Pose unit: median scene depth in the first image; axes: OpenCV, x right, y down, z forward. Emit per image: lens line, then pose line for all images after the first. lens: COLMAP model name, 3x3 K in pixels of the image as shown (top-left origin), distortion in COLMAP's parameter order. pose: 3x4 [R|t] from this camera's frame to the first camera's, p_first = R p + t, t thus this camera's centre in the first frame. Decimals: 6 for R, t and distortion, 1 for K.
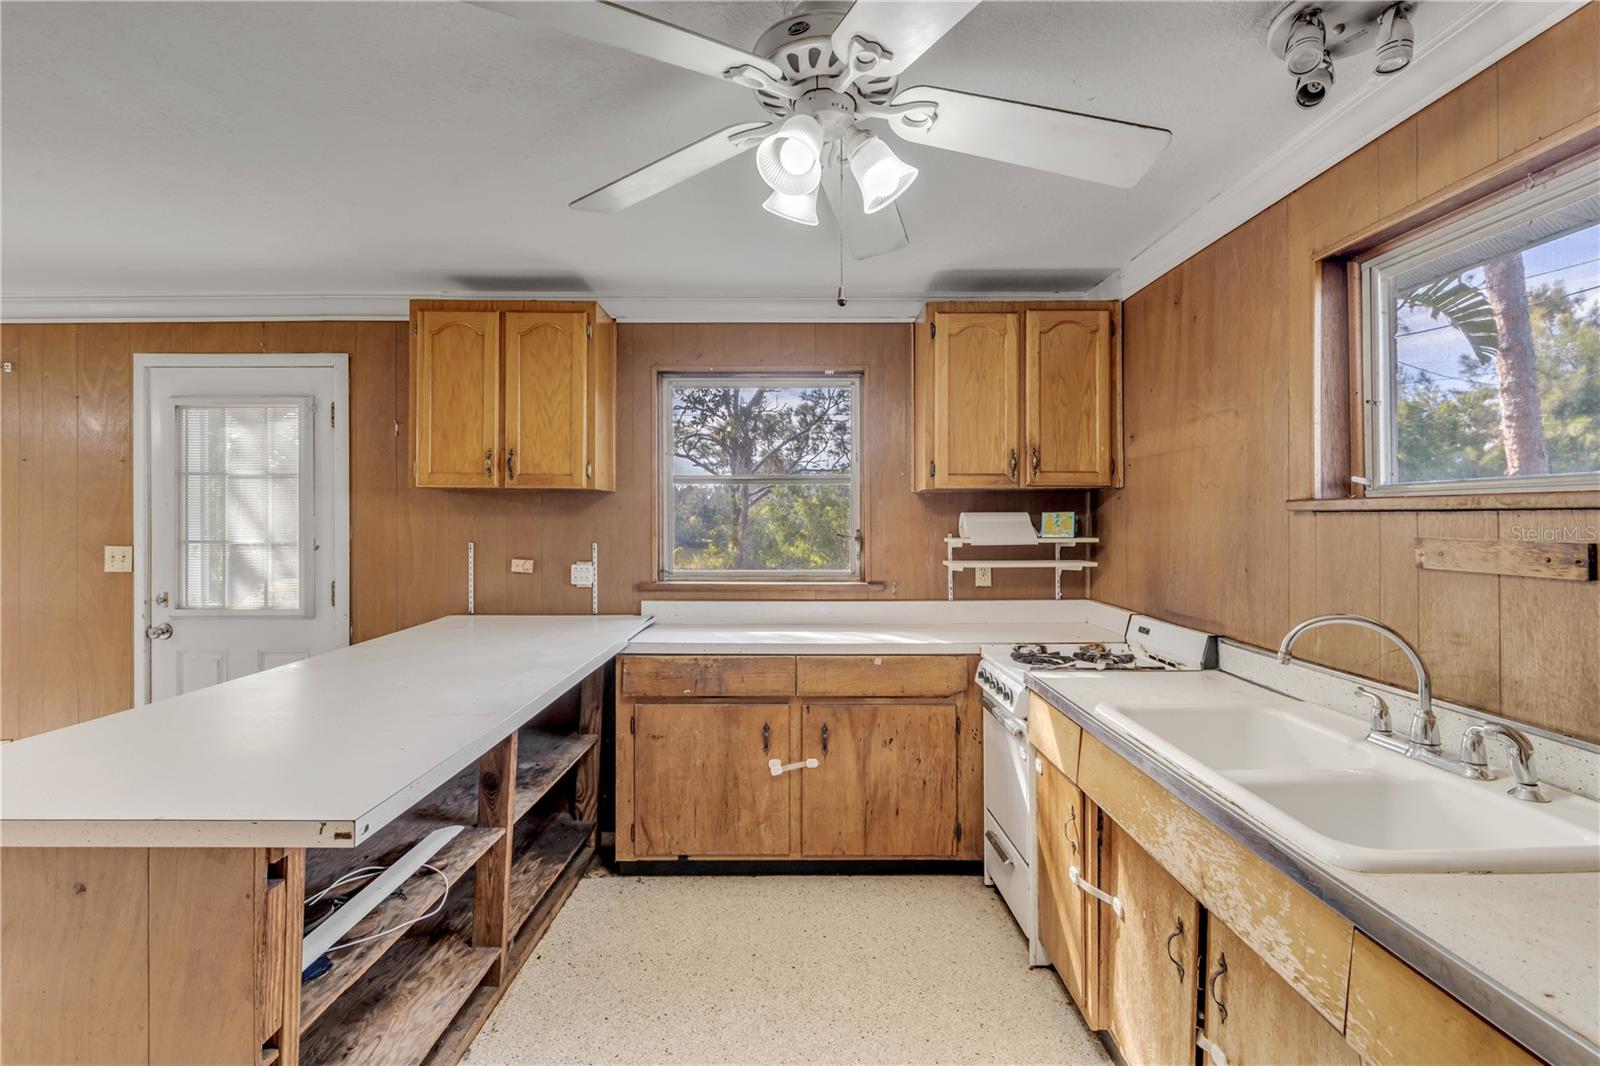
lens RADIAL K [[726.8, 0, 795.4], [0, 726.8, 516.4], [0, 0, 1]] dist [0.001625, -0.000727]
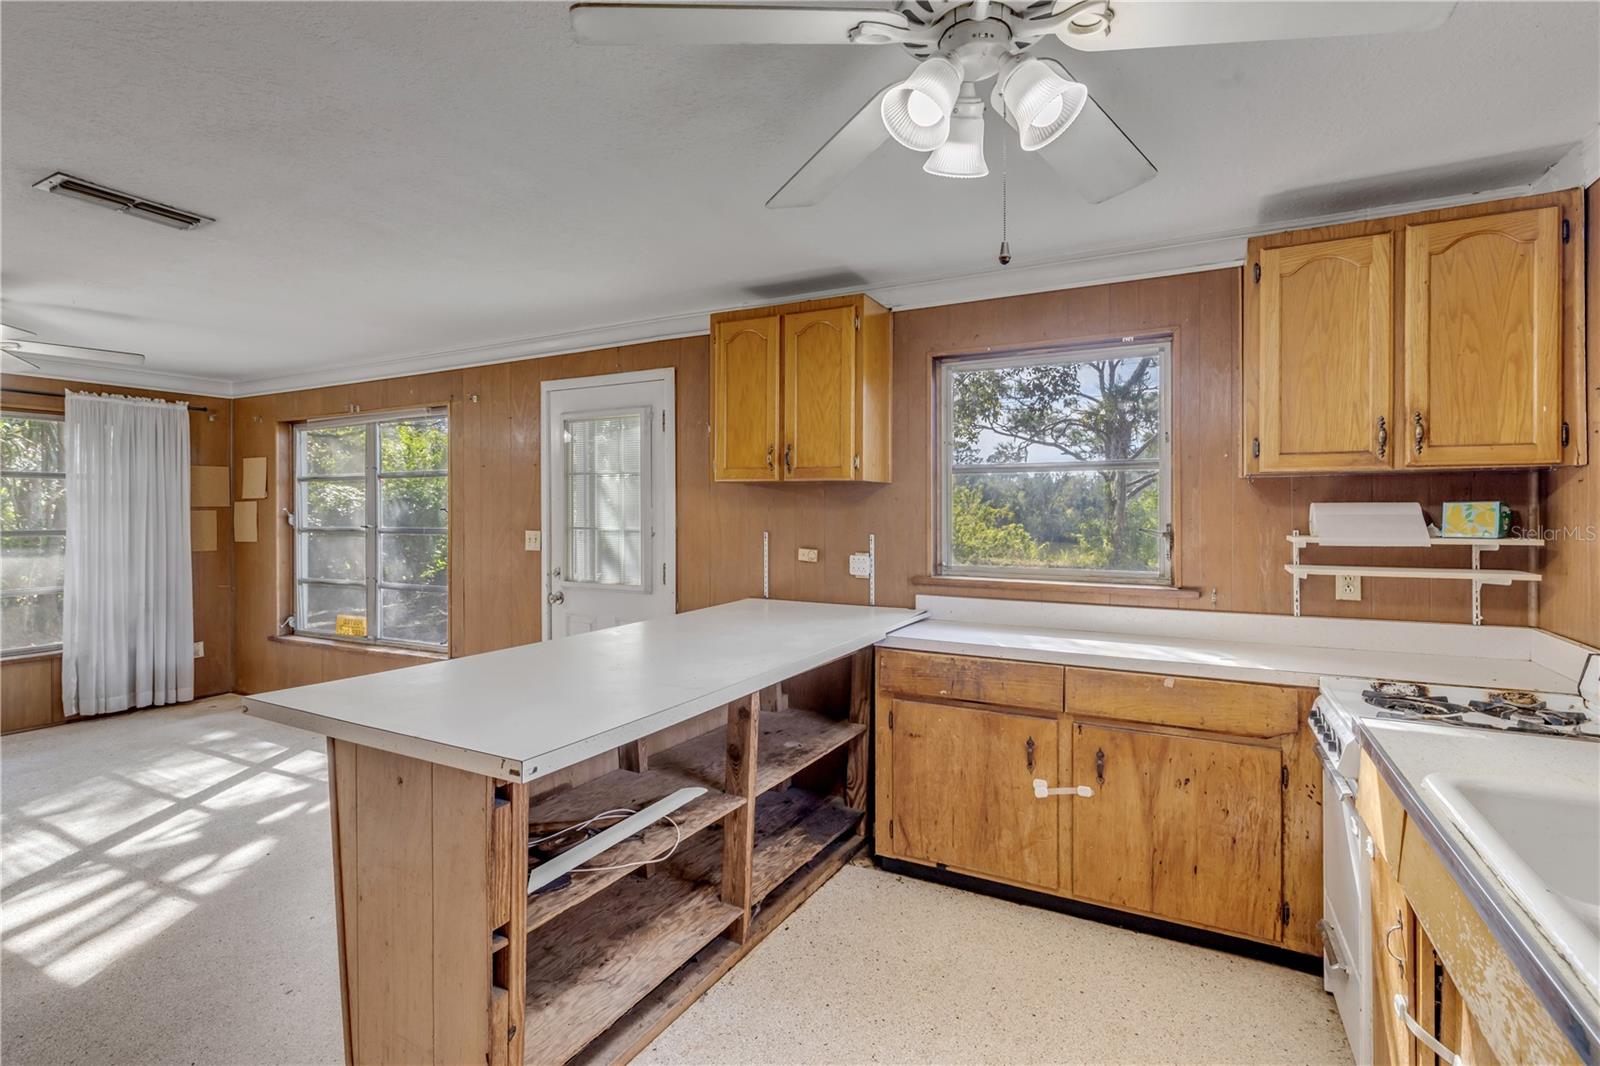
lens RADIAL K [[745.3, 0, 799.1], [0, 745.3, 510.7], [0, 0, 1]] dist [-0.000994, -0.000328]
pose [[0.882828, 0.002013, -0.469691, 0.136359], [-0.000941, 0.999996, 0.002517, 0.001554], [0.469695, -0.001780, 0.882827, 0.051443]]
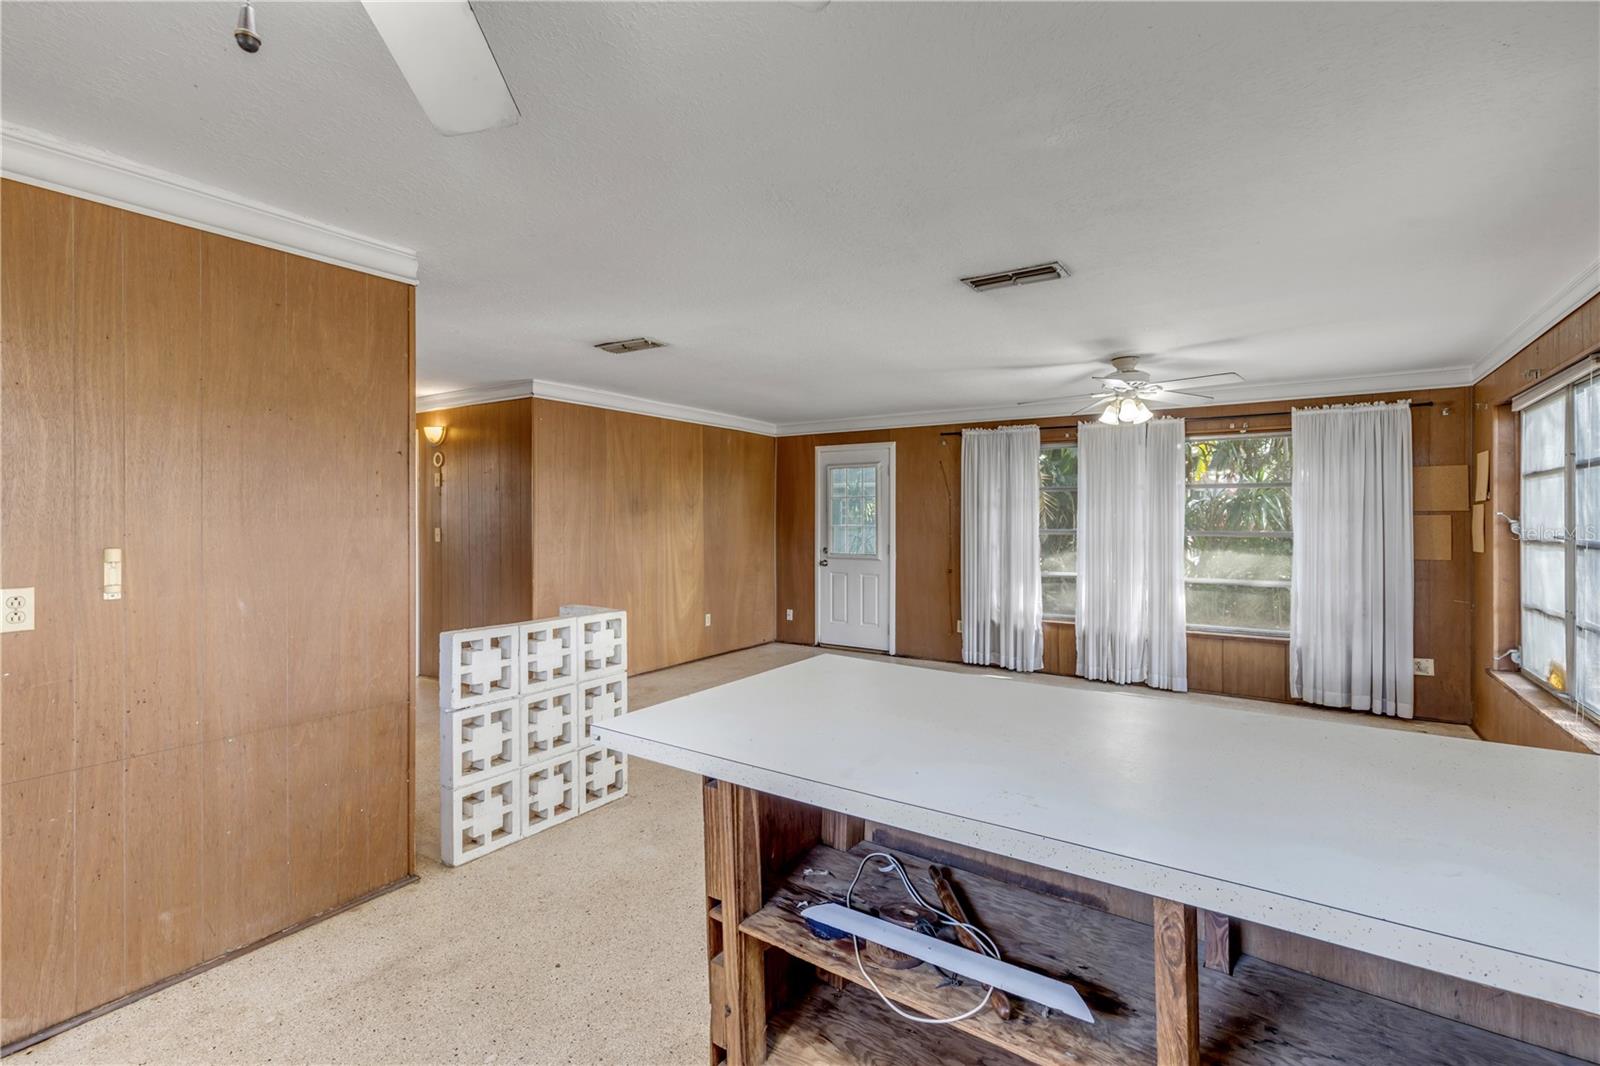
lens RADIAL K [[726.8, 0, 795.4], [0, 726.8, 516.4], [0, 0, 1]] dist [0.001625, -0.000727]
pose [[-0.562632, 0.003667, -0.826700, 0.129317], [0.001585, 0.999993, 0.003357, 0.001876], [0.826706, 0.000579, -0.562634, 0.799221]]
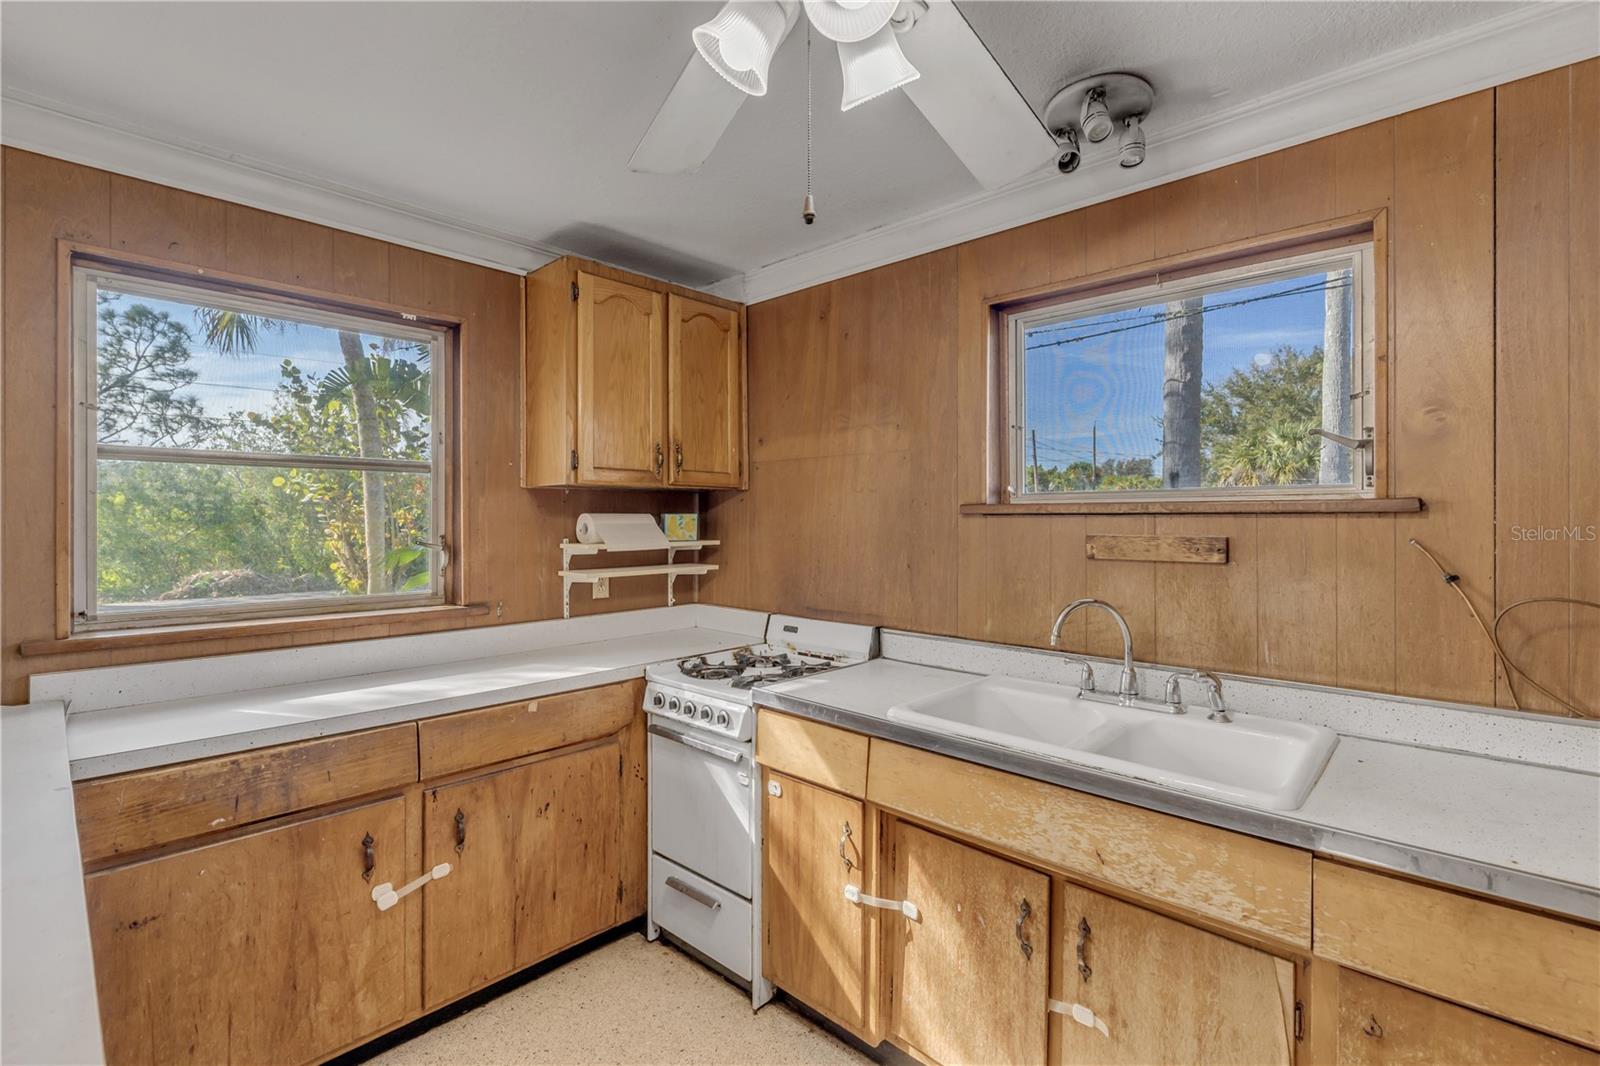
lens RADIAL K [[722.6, 0, 797.0], [0, 722.6, 520.0], [0, 0, 1]] dist [0.003401, -0.000483]
pose [[0.693043, 0.001220, 0.720895, -0.236176], [-0.001728, 0.999999, -0.000030, 0.001907], [-0.720894, -0.001225, 0.693044, 0.265673]]
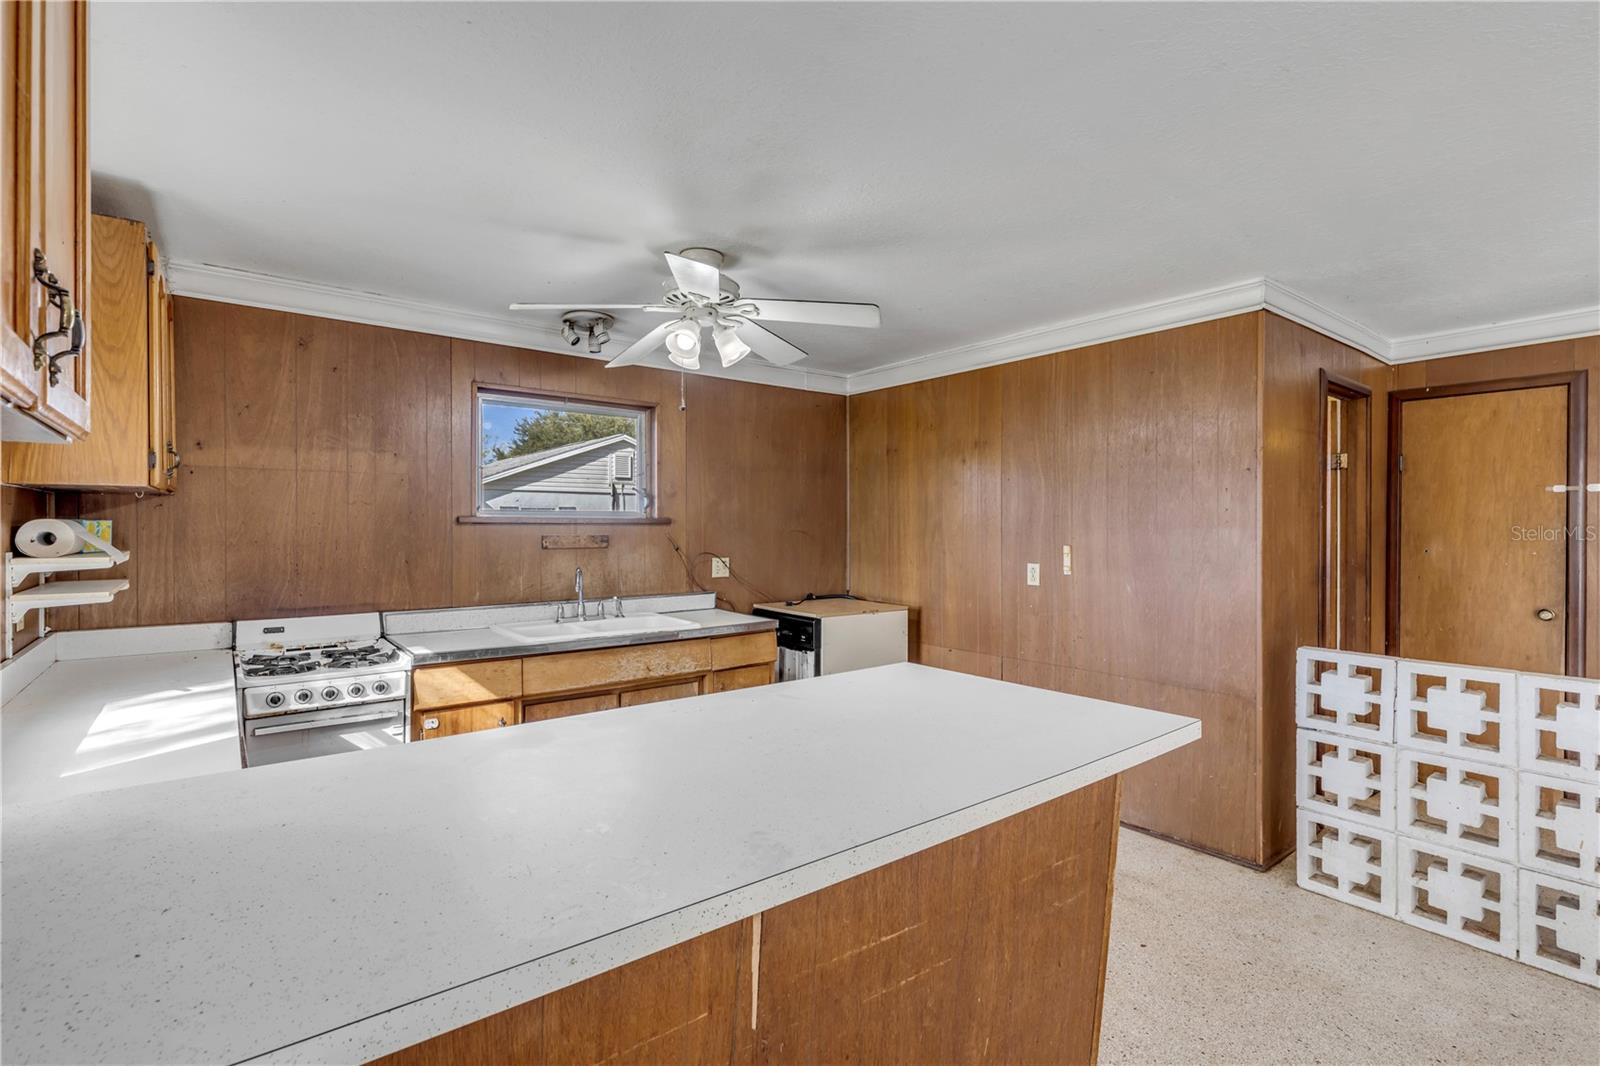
lens RADIAL K [[737.3, 0, 800.0], [0, 737.3, 533.0], [0, 0, 1]] dist [0.001059, -0.000167]
pose [[-0.614236, -0.003863, 0.789113, -0.818213], [0.001365, 0.999981, 0.005957, 0.005167], [-0.789121, 0.004736, -0.614220, 0.987373]]
